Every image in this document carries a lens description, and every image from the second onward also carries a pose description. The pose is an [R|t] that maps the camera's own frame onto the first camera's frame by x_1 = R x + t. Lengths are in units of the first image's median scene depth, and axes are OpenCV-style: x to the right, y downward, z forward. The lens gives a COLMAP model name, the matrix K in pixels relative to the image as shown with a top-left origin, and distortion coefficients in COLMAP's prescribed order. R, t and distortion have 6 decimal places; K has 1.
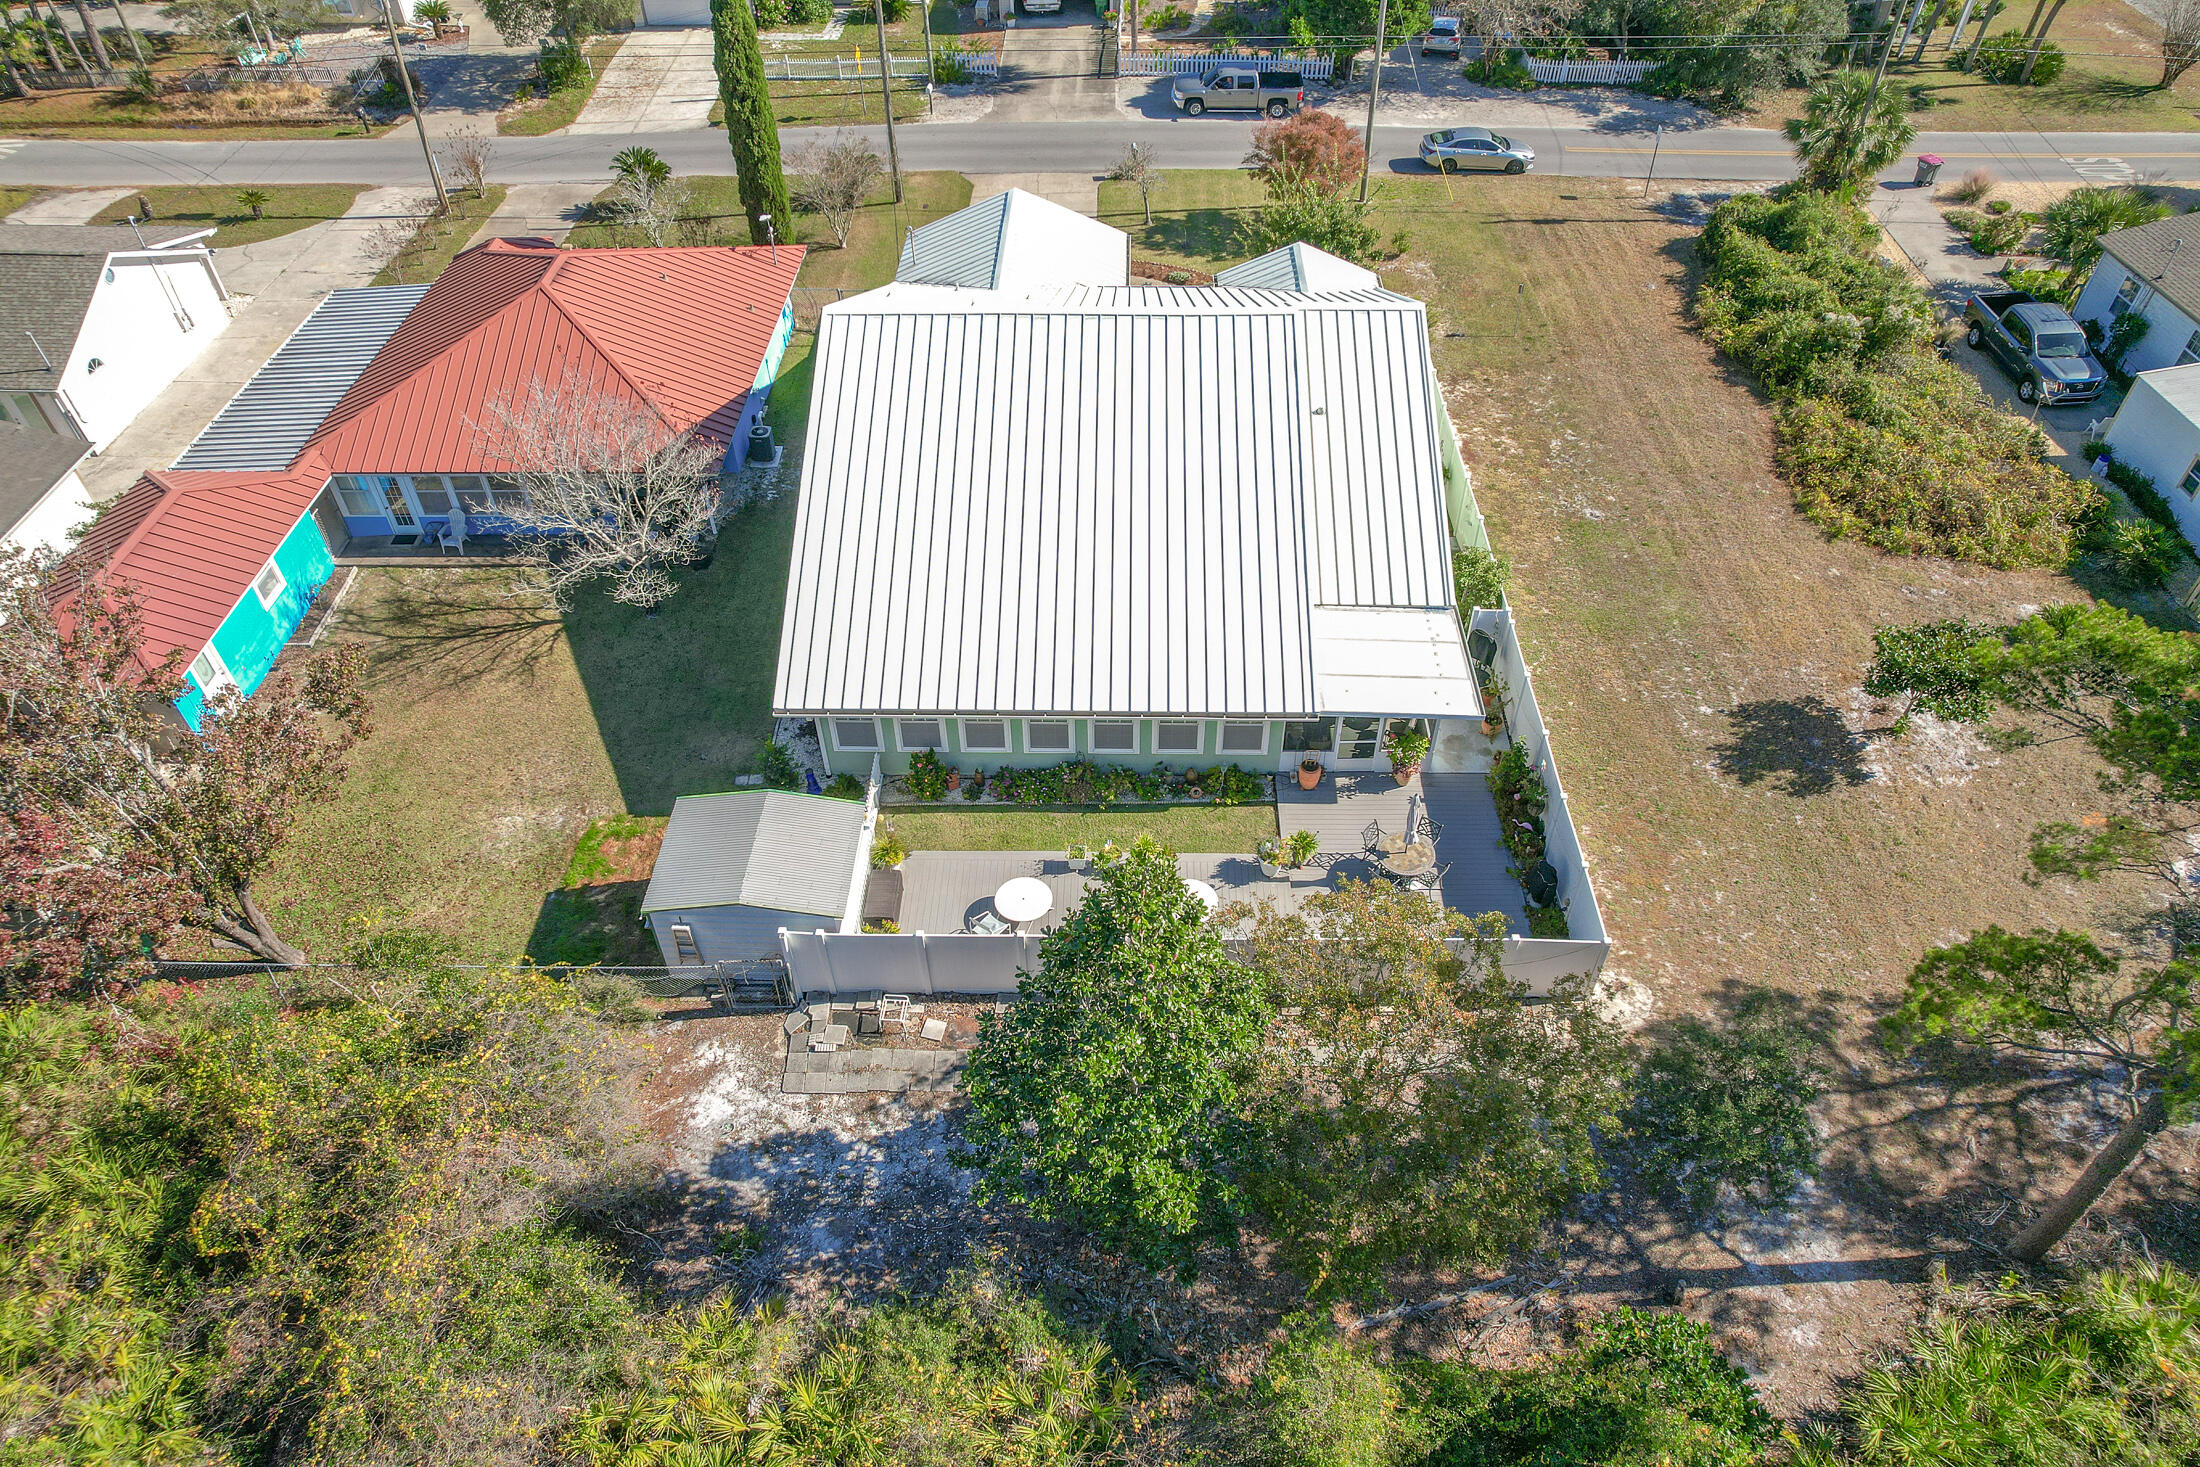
lens RADIAL K [[1404.0, 0, 1112.6], [0, 1404.0, 736.6], [0, 0, 1]] dist [-0.054832, 0.046646]
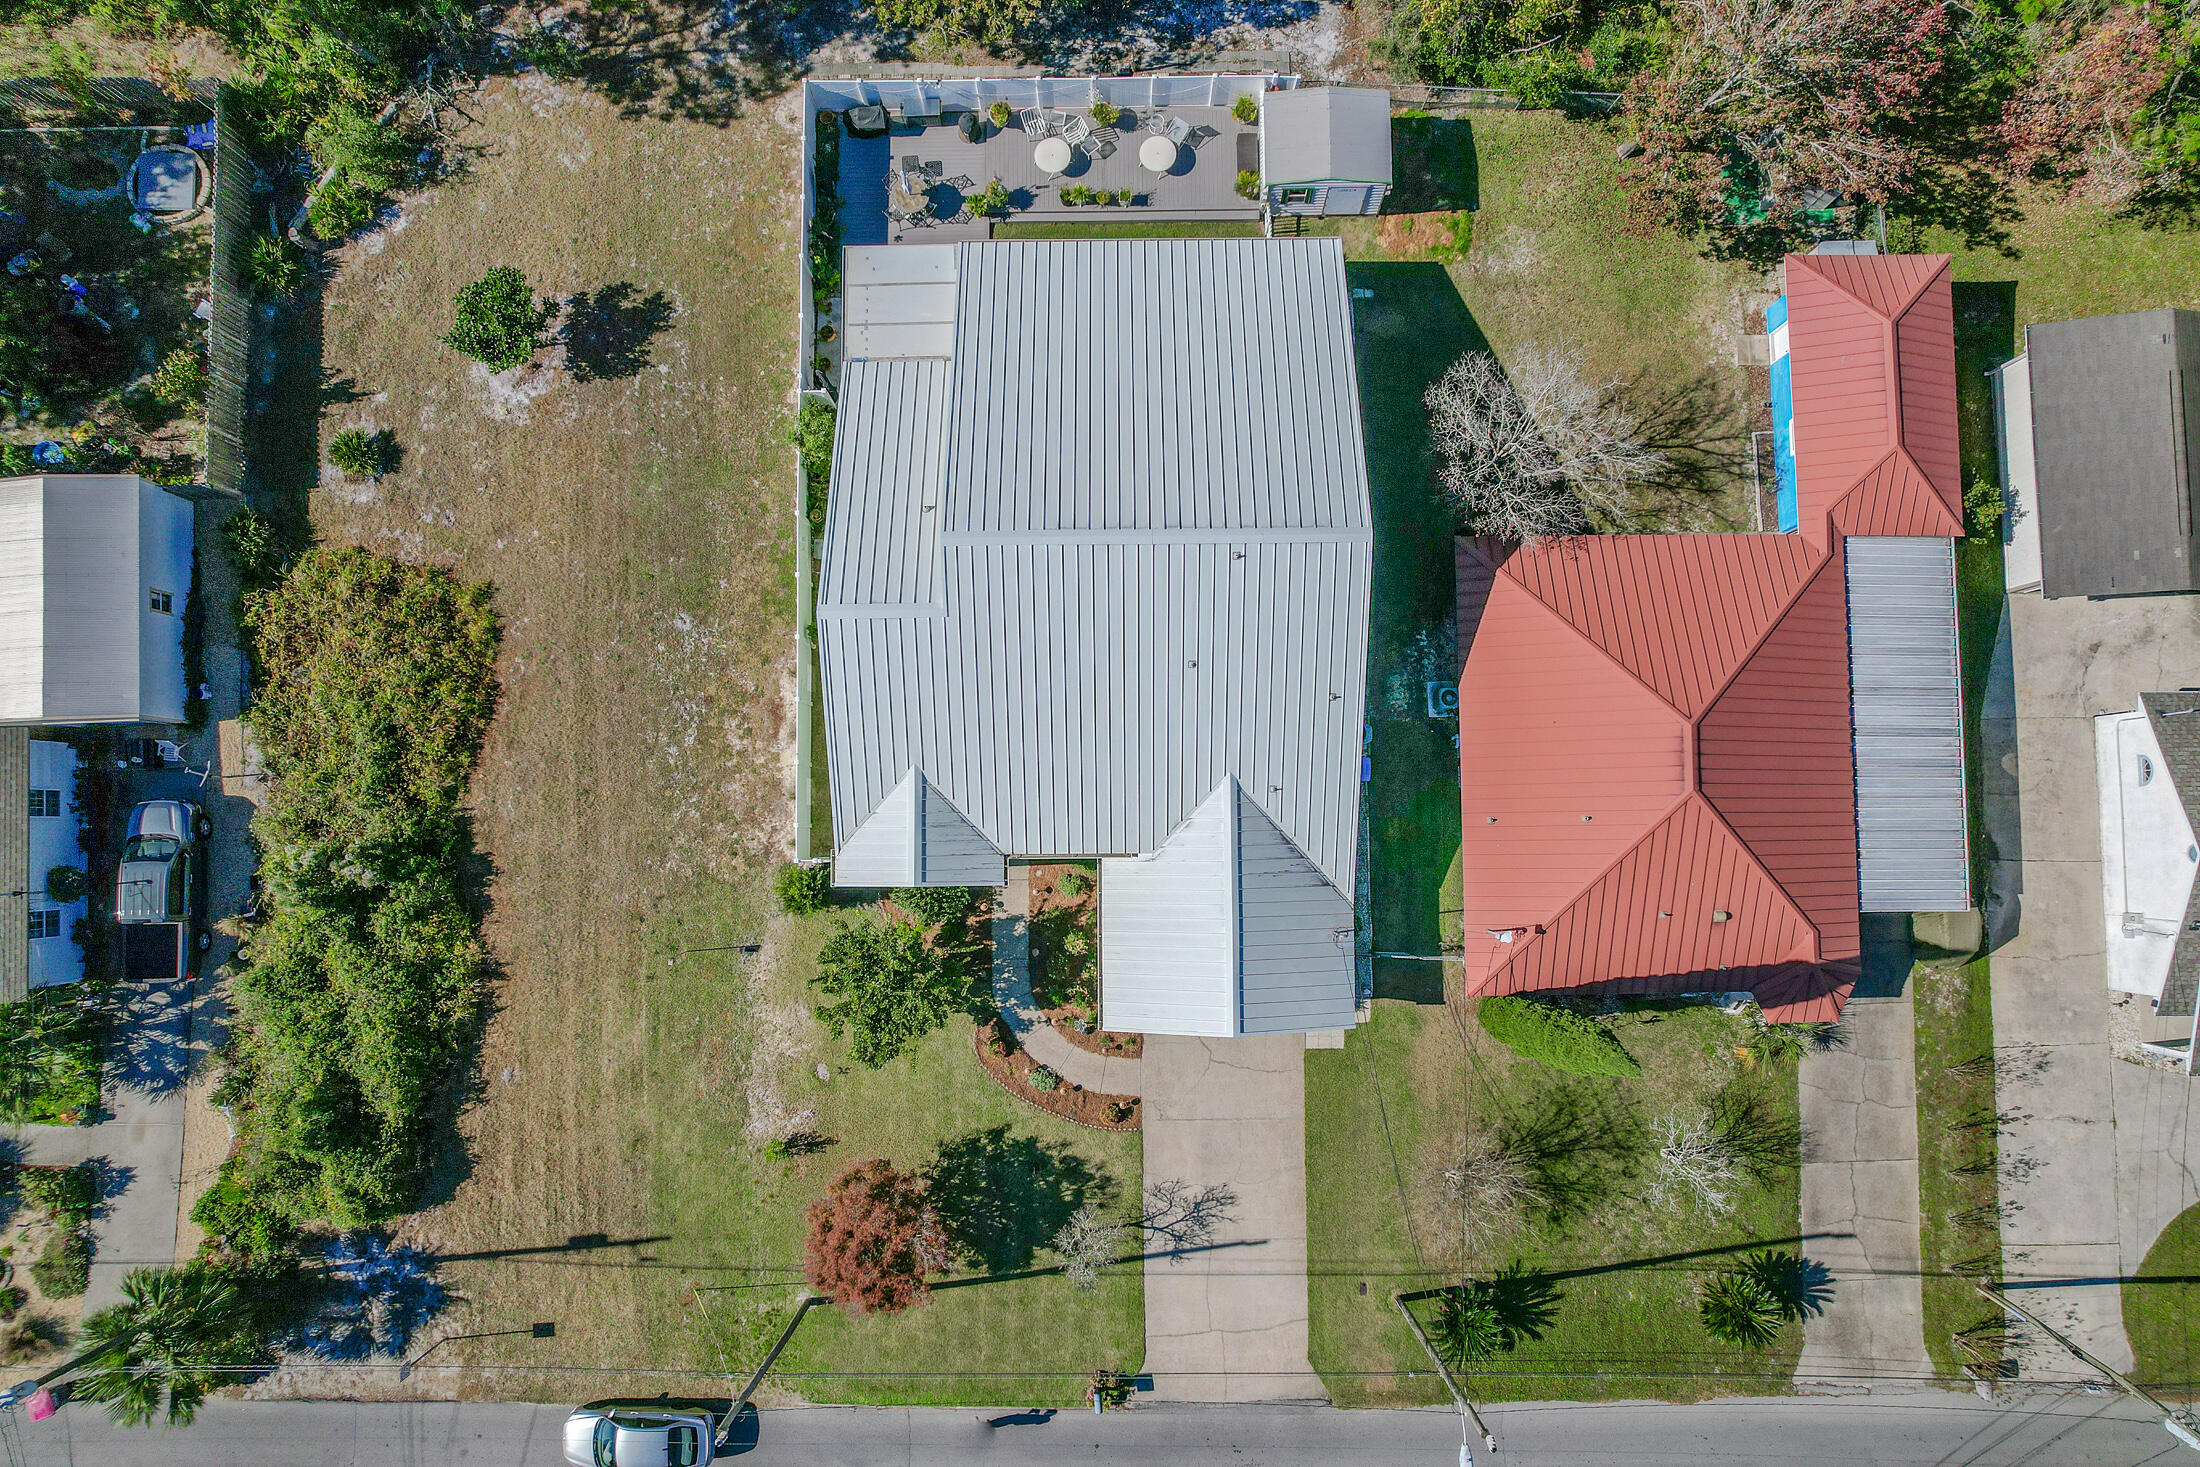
lens RADIAL K [[1438.0, 0, 1109.0], [0, 1438.0, 741.8], [0, 0, 1]] dist [-0.037733, 0.011927]
pose [[-0.999644, 0.023361, 0.012910, -0.013119], [-0.005134, -0.642949, 0.765892, -1.388649], [0.026192, 0.765553, 0.642840, 0.426855]]
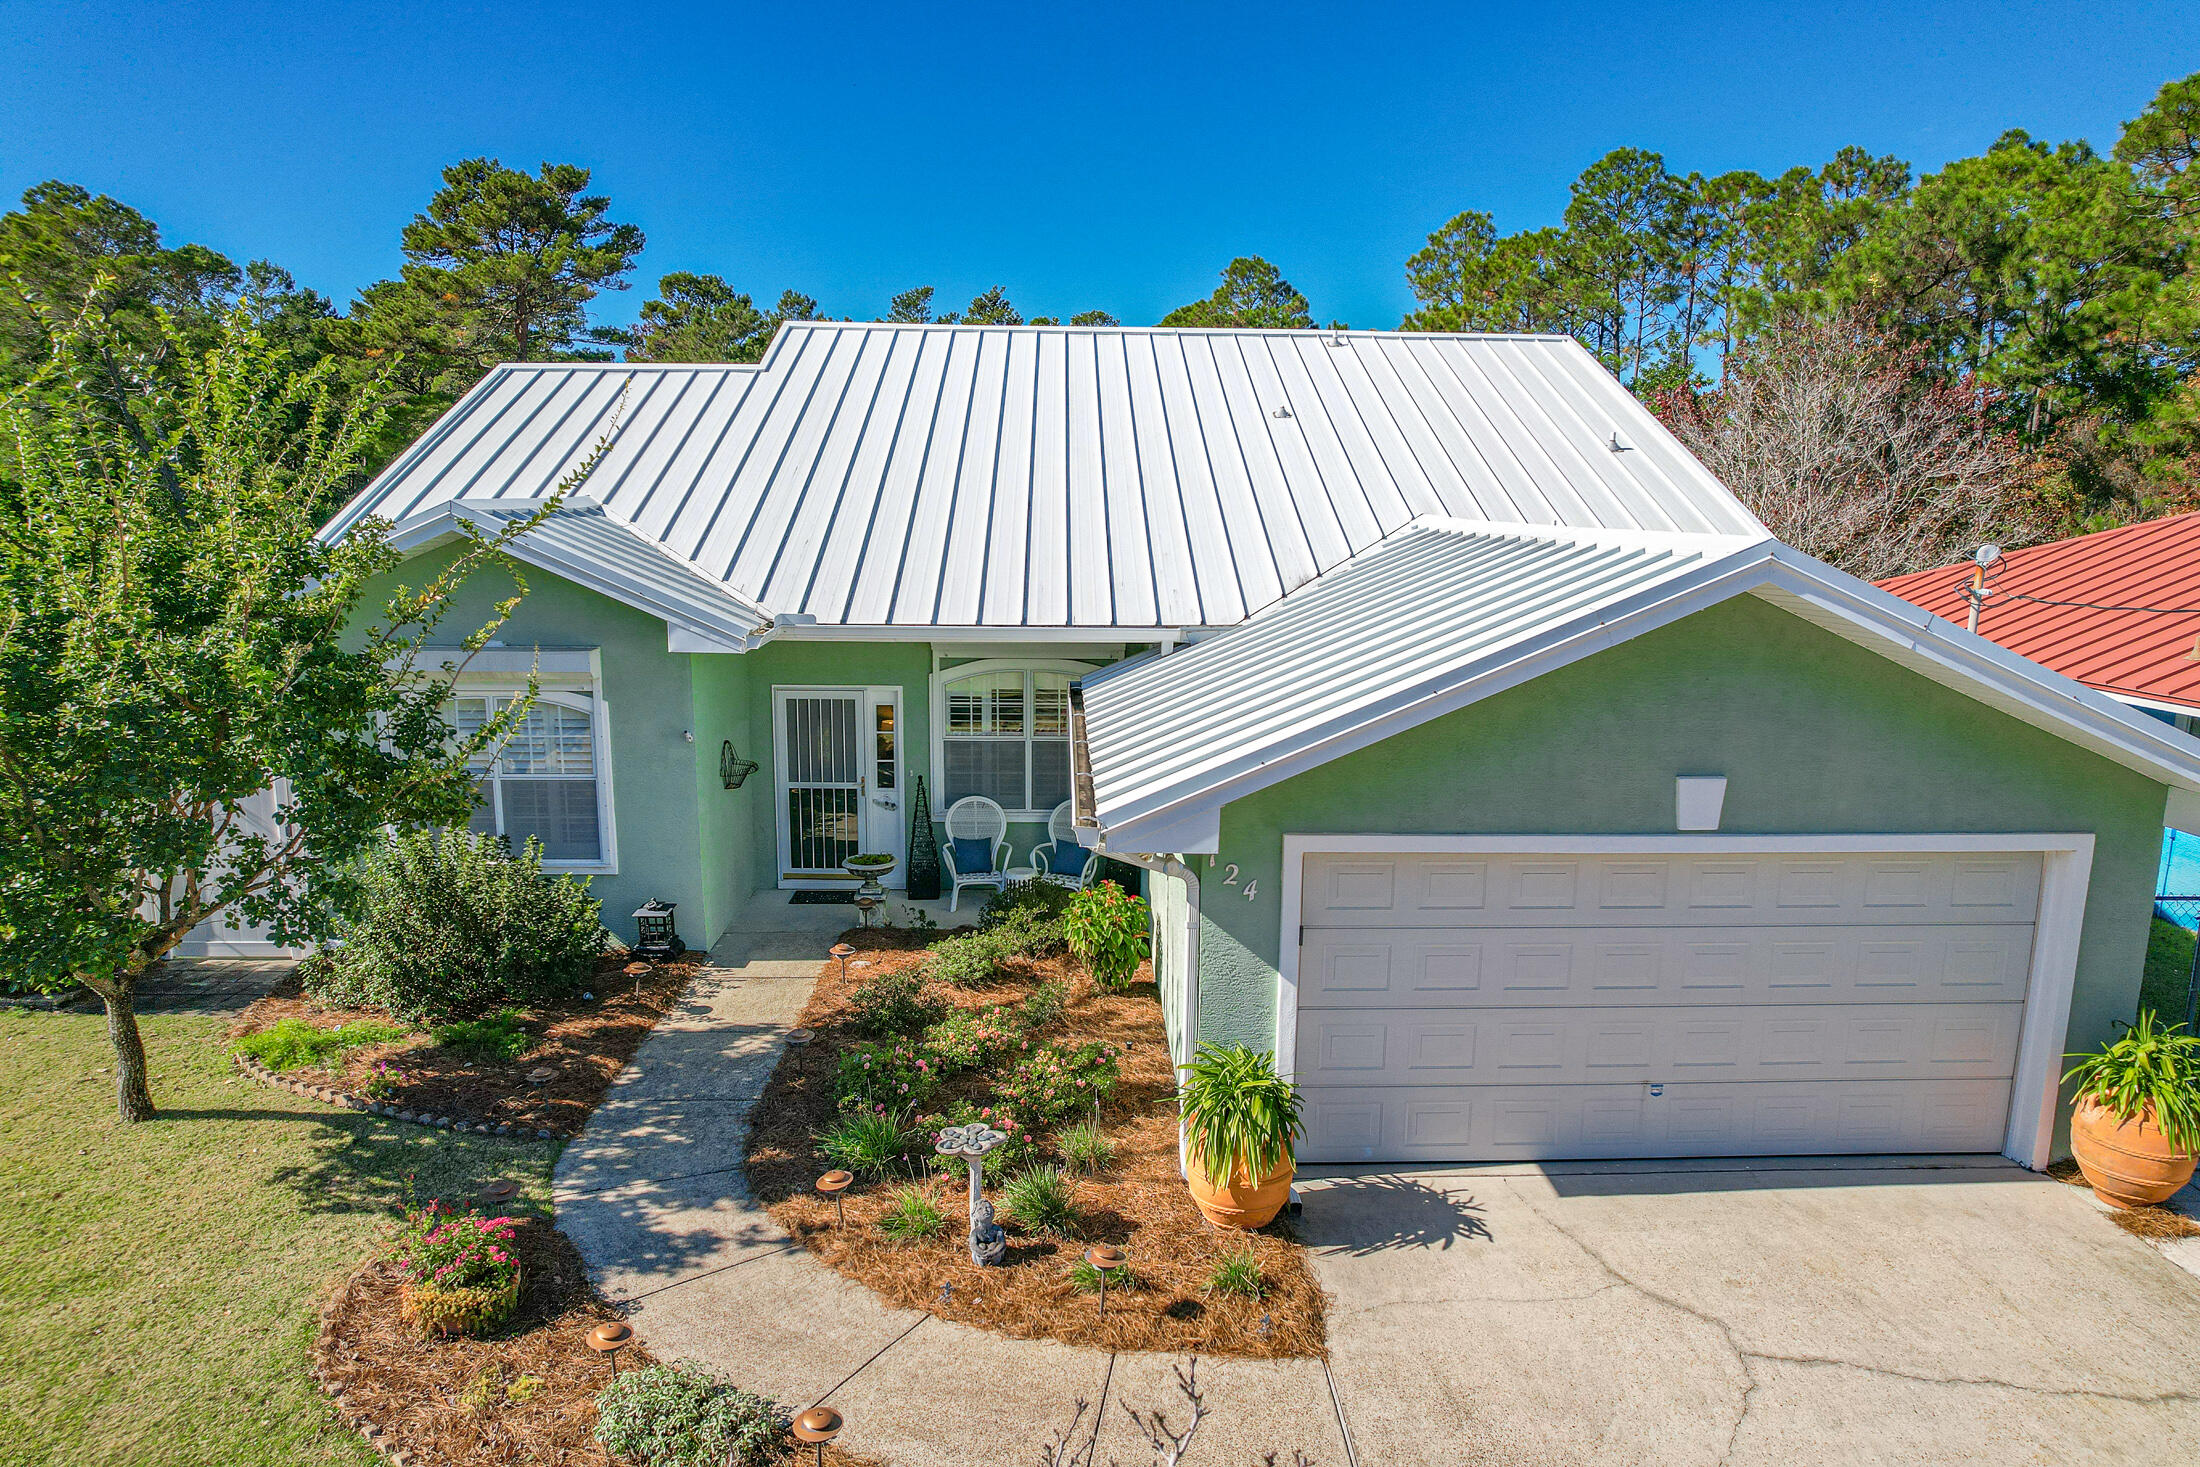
lens RADIAL K [[1404.0, 0, 1108.9], [0, 1404.0, 739.4], [0, 0, 1]] dist [-0.054832, 0.046646]
pose [[-0.998670, 0.001150, -0.051545, 0.026942], [-0.040833, 0.592748, 0.804352, -0.745245], [0.031478, 0.805387, -0.591913, 1.627357]]
